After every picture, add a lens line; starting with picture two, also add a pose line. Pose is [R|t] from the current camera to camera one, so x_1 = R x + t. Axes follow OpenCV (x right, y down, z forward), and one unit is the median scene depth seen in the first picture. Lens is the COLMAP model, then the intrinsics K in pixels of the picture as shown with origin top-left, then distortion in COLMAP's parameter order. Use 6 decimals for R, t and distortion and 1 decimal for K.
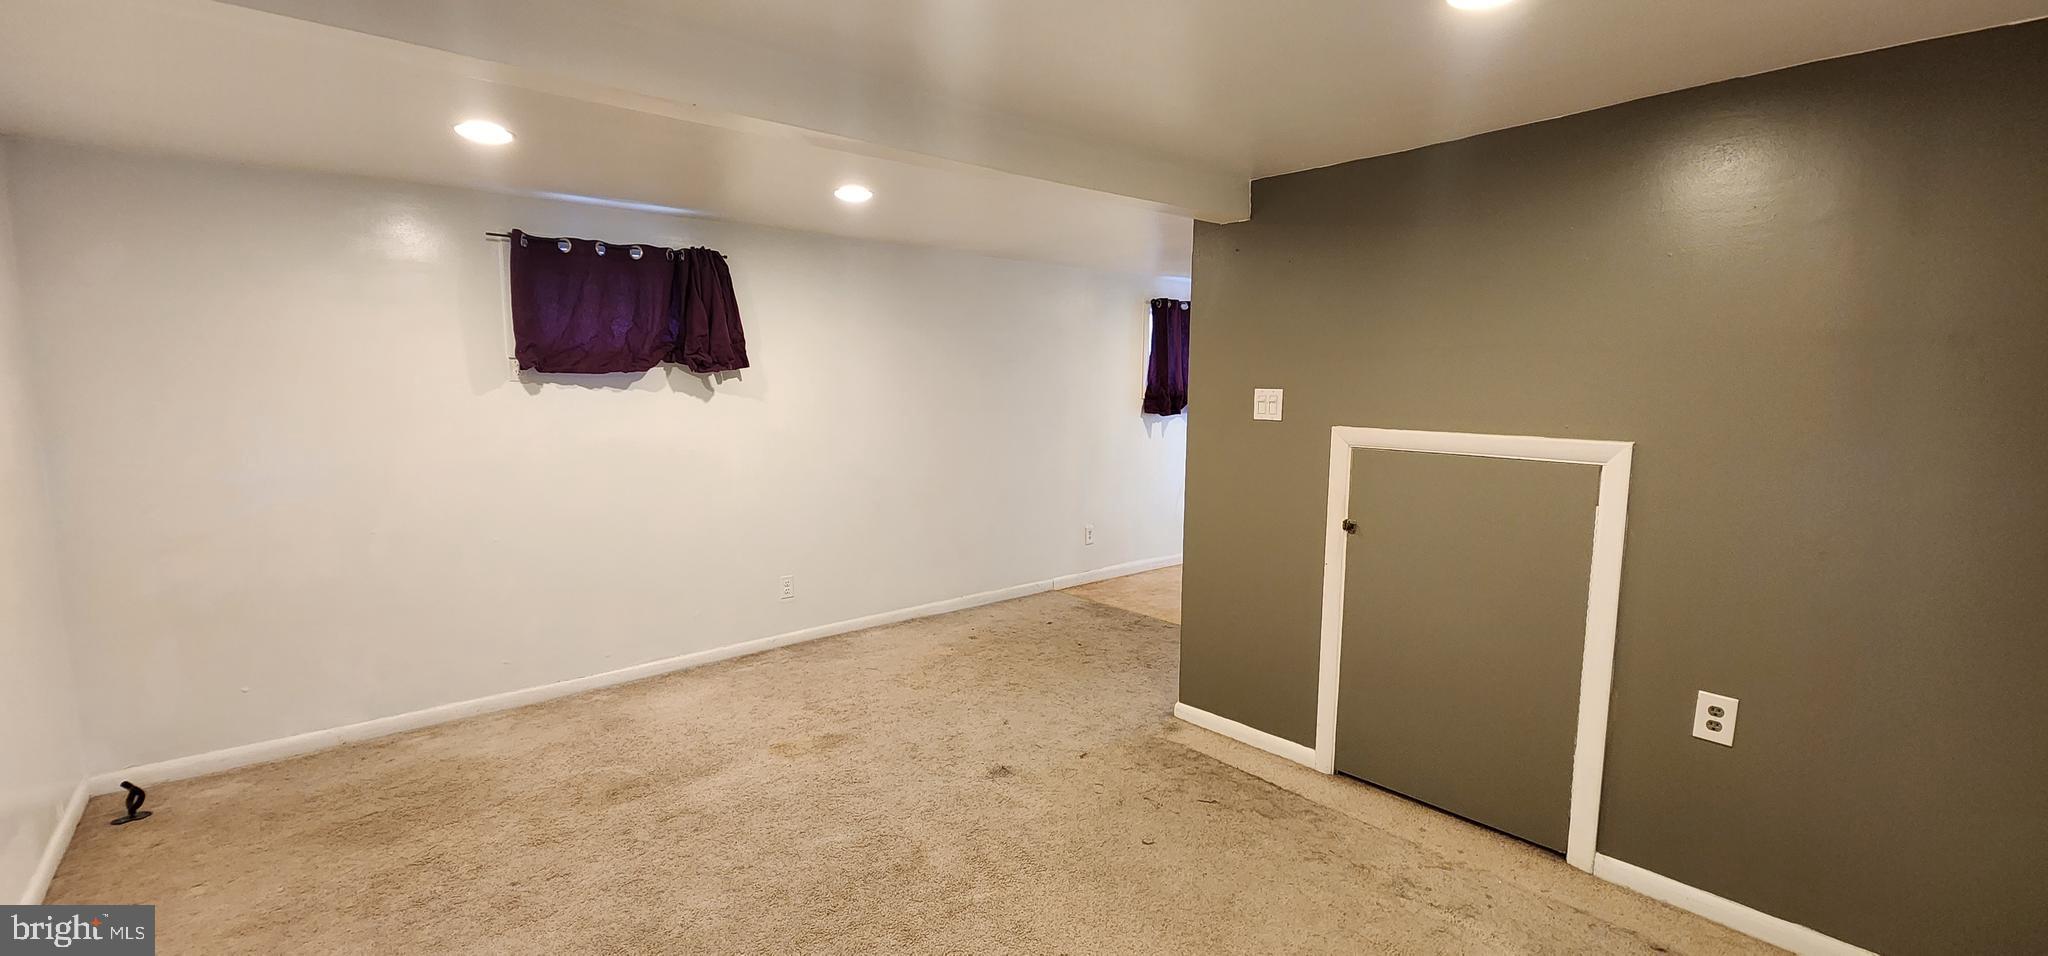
lens RADIAL K [[839.8, 0, 1016.6], [0, 839.8, 483.3], [0, 0, 1]] dist [0.002804, -0.002007]
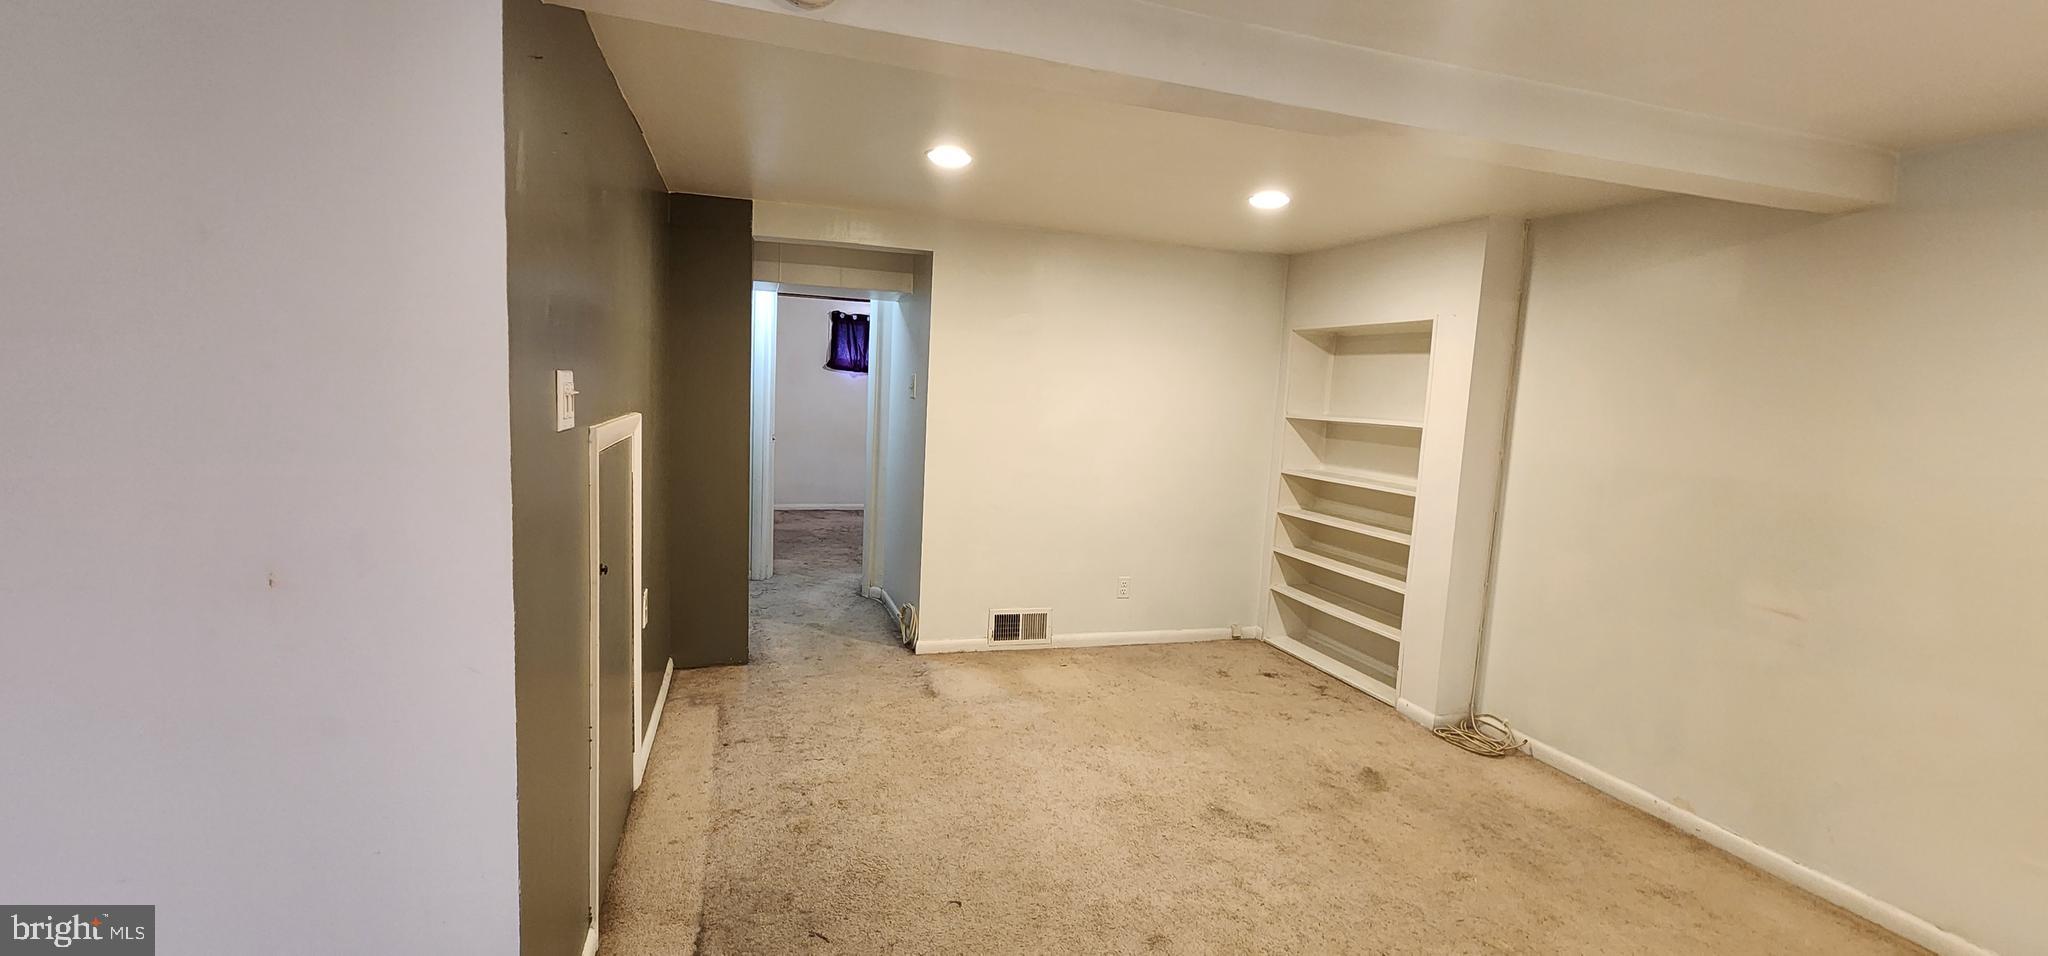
lens RADIAL K [[839.8, 0, 1016.2], [0, 839.8, 478.6], [0, 0, 1]] dist [0.002804, -0.002007]
pose [[-0.918005, -0.090181, 0.386180, -0.164674], [-0.003103, 0.975405, 0.220399, -0.161645], [-0.396557, 0.201129, -0.895706, 1.381064]]
